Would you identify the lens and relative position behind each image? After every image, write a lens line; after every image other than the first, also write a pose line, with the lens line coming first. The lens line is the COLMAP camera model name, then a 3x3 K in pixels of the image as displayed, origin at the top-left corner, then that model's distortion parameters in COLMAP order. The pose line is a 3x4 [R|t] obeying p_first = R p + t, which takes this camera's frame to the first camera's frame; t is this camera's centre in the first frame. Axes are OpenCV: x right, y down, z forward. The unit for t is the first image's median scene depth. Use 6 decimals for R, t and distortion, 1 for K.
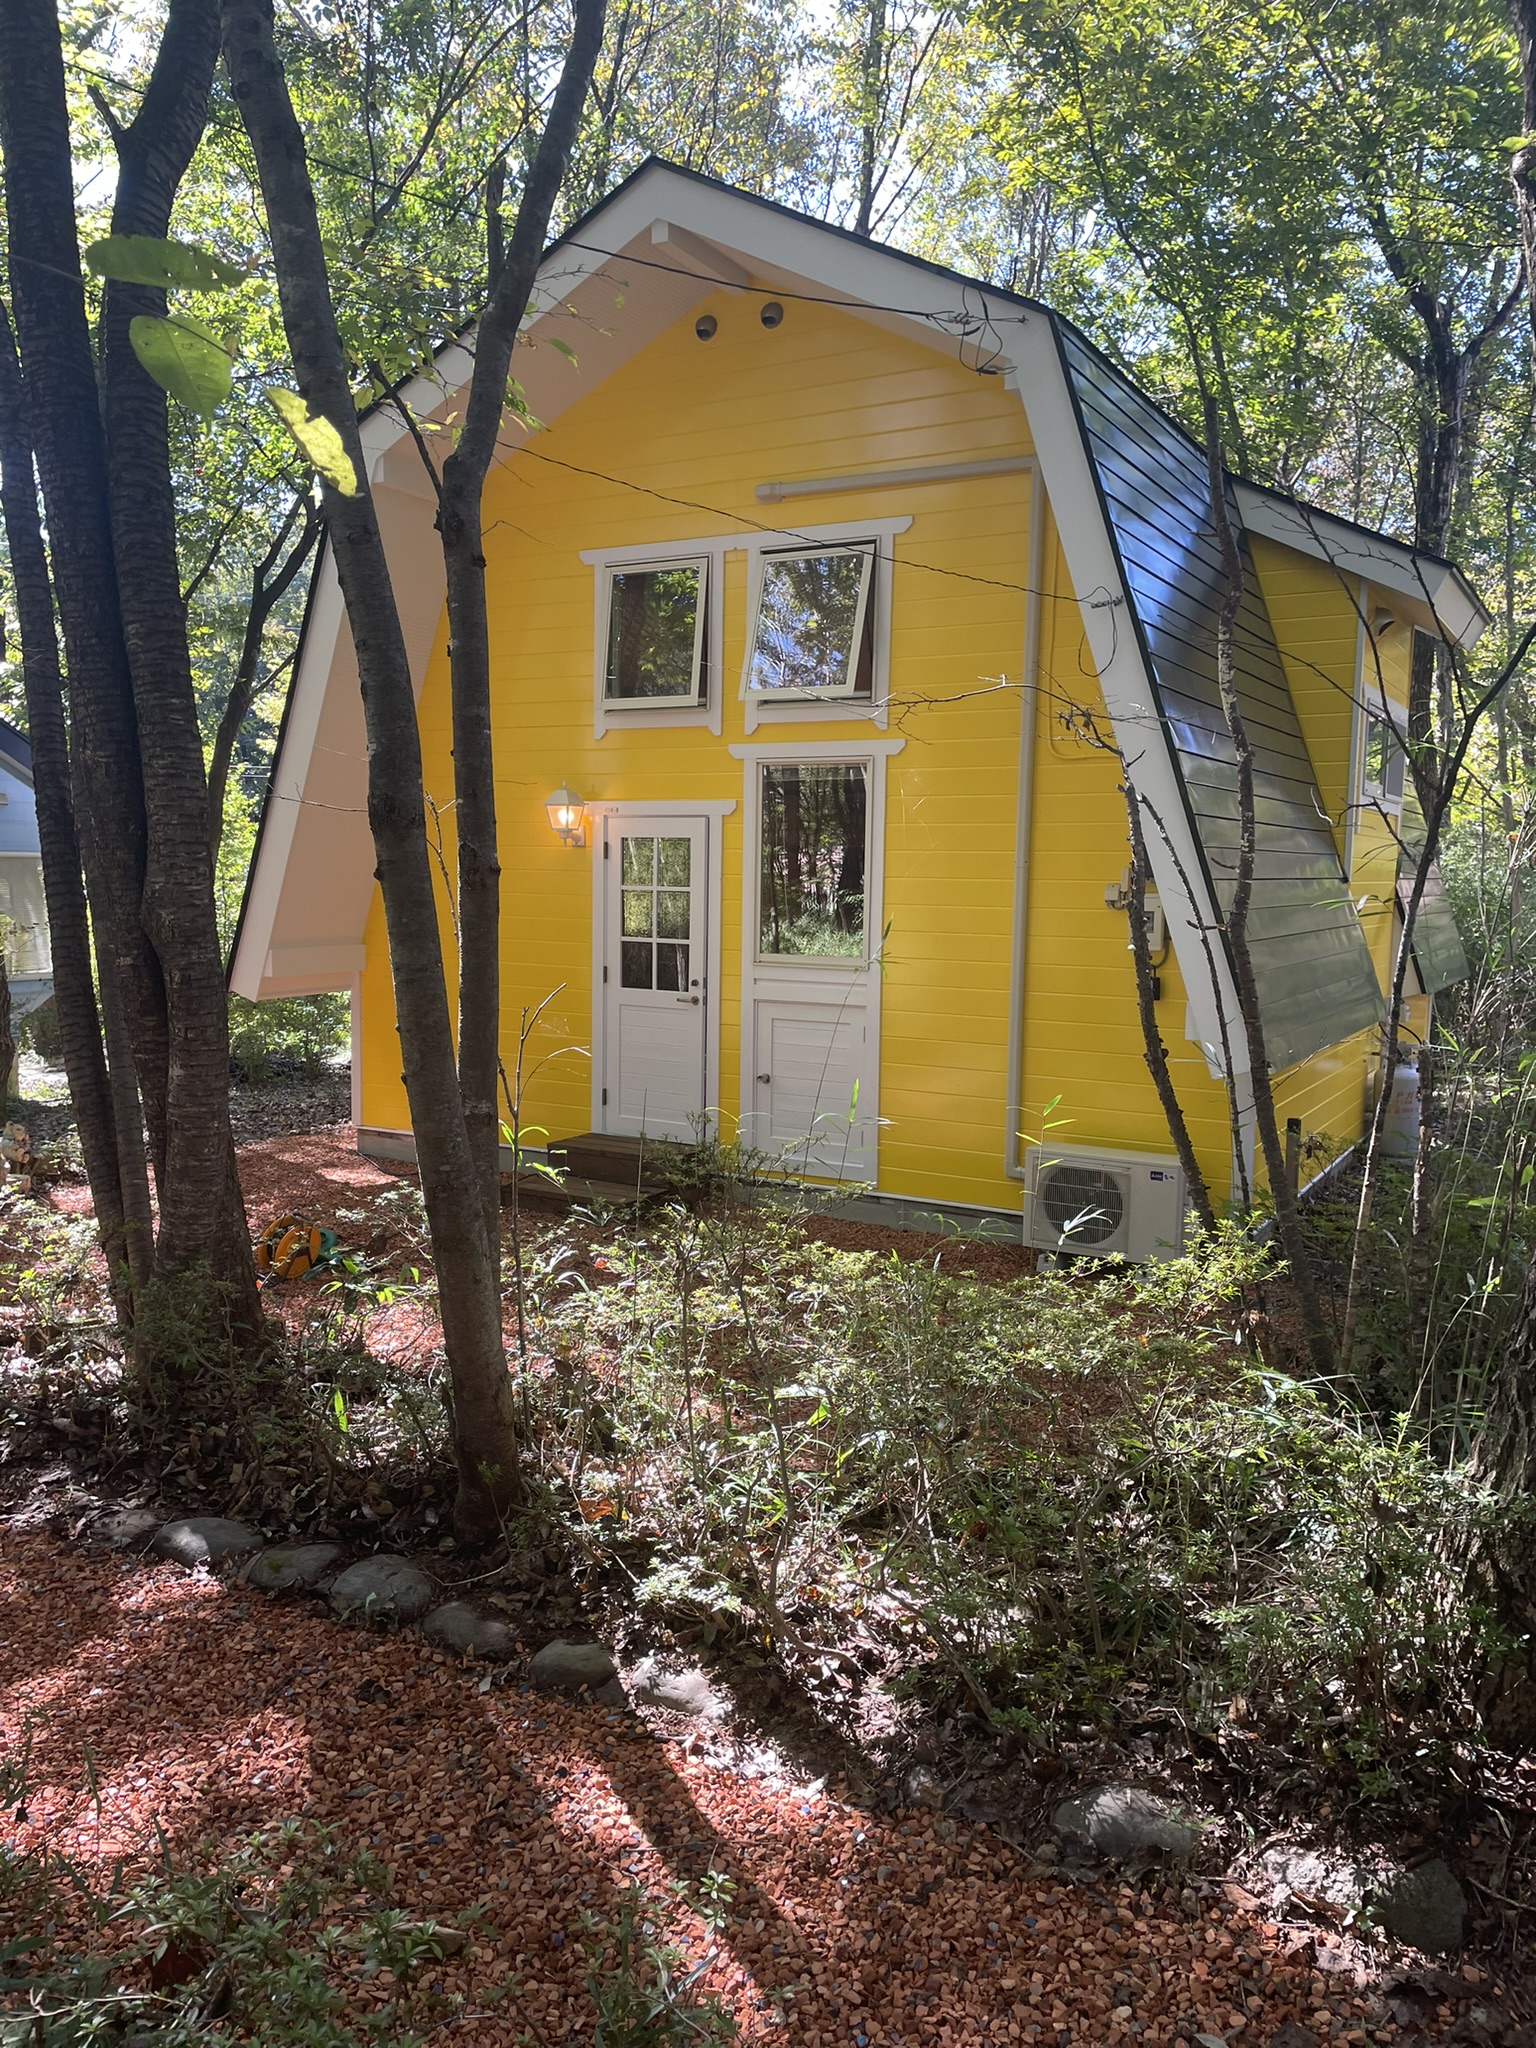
lens RADIAL K [[1560.6, 0, 761.1], [0, 1560.6, 1027.4], [0, 0, 1]] dist [0.075115, -0.092631]
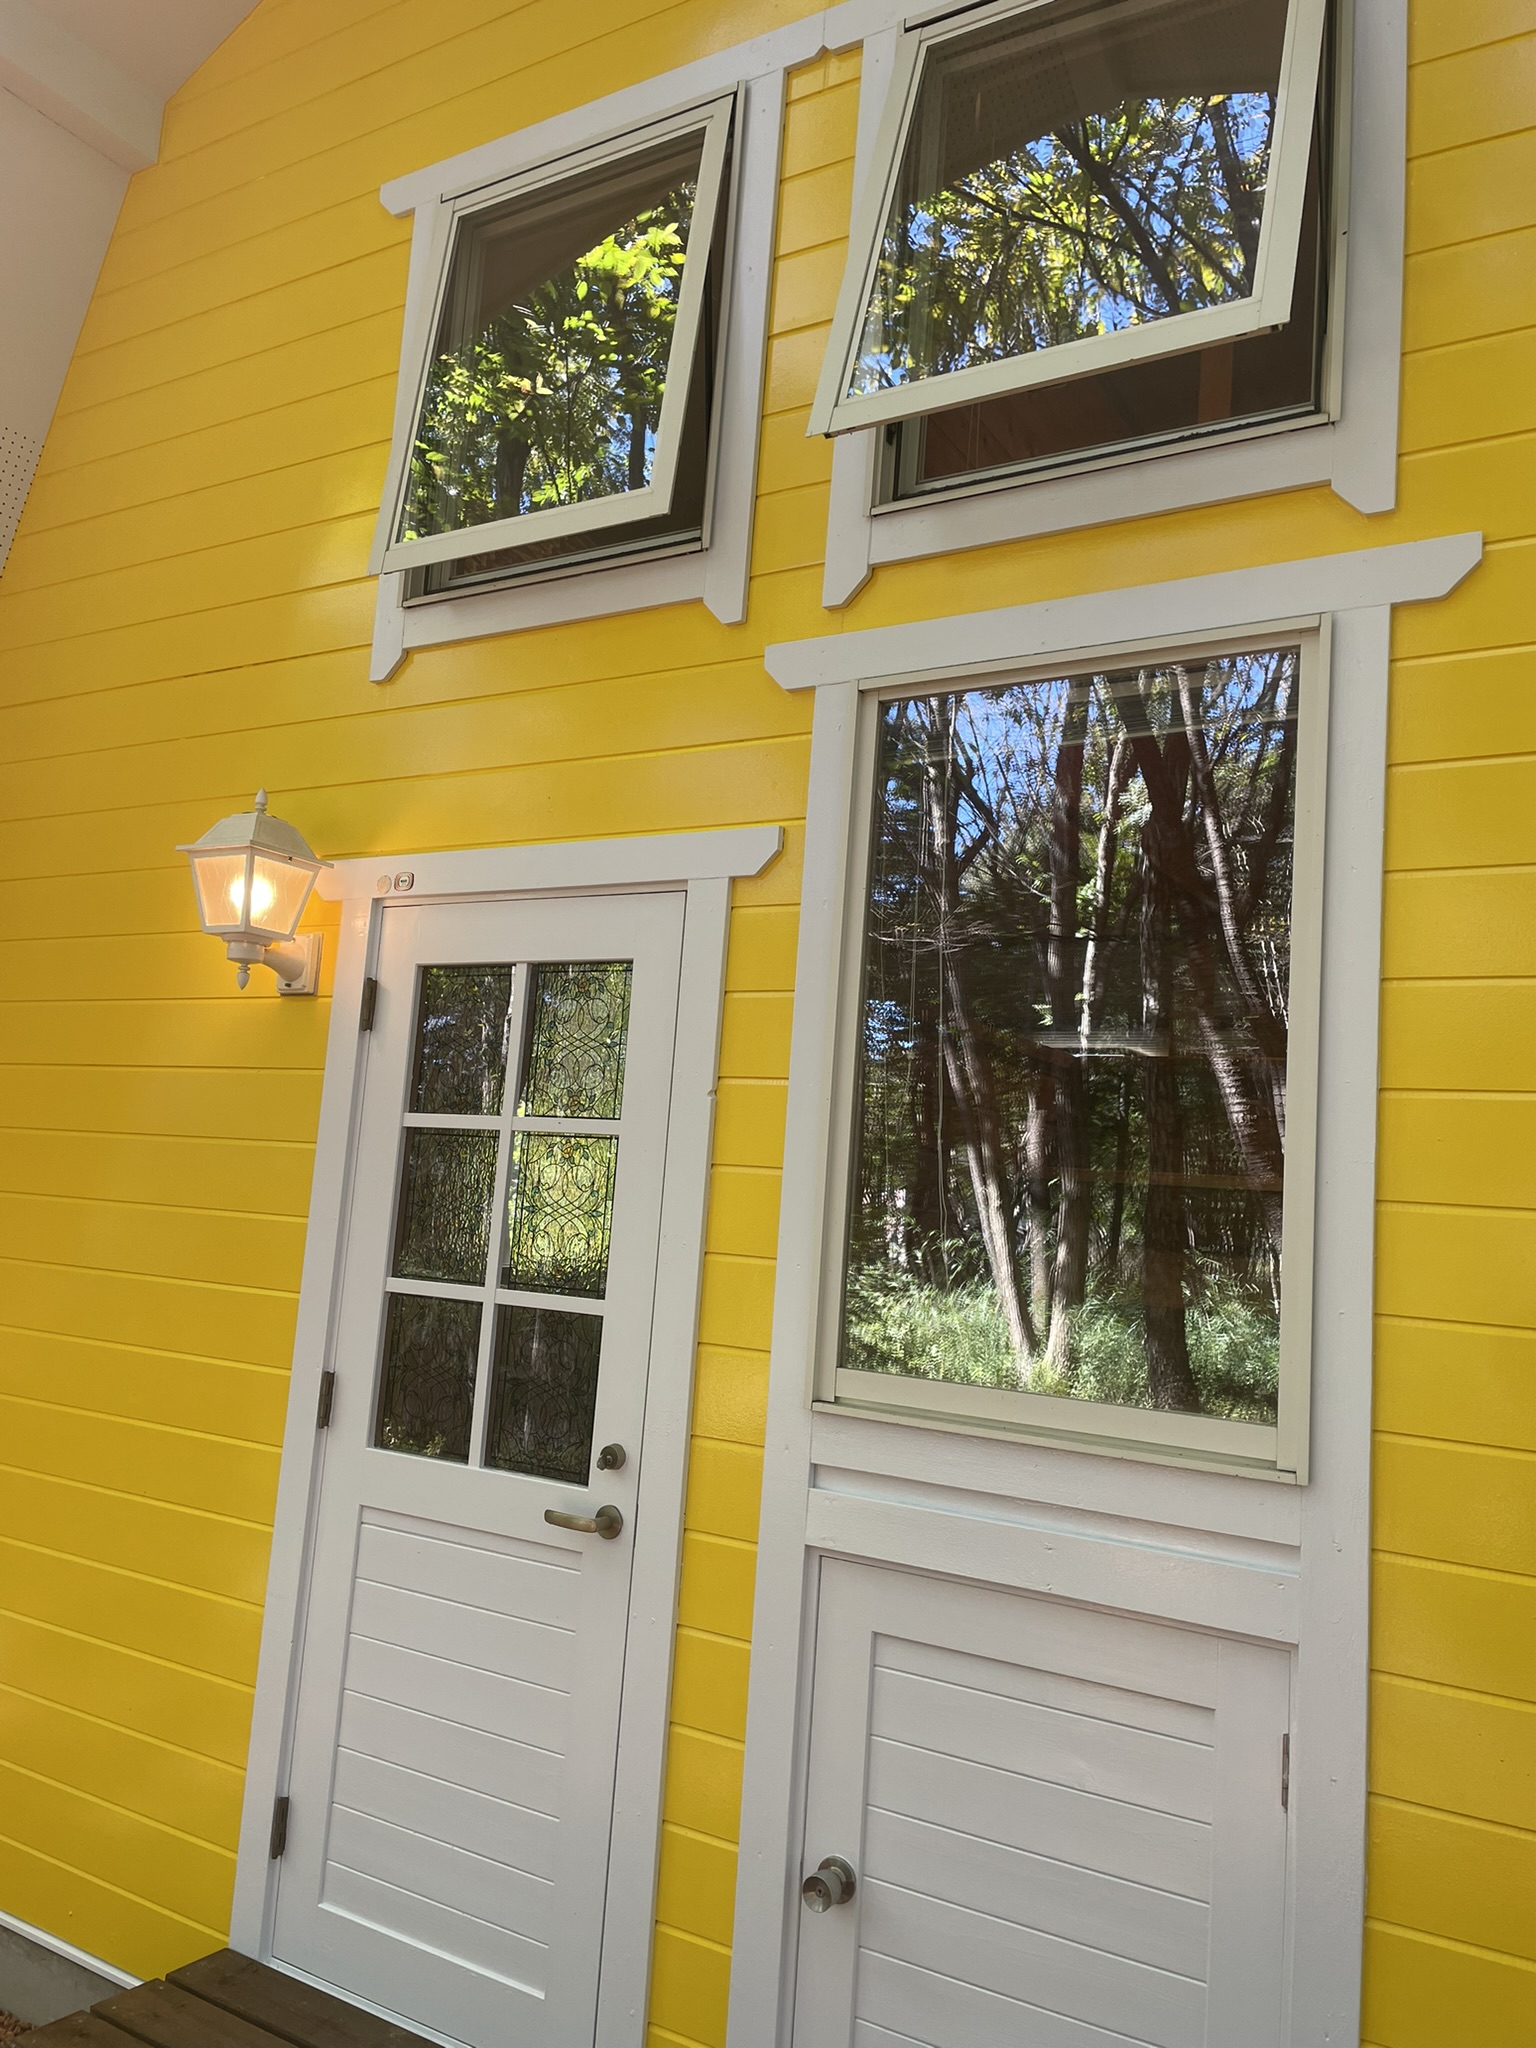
lens RADIAL K [[1560.6, 0, 763.7], [0, 1560.6, 1016.4], [0, 0, 1]] dist [0.075115, -0.092631]
pose [[0.998038, 0.049701, -0.038088, -0.006063], [-0.056985, 0.973033, -0.223514, -0.043933], [0.025952, 0.225246, 0.973956, 0.694620]]
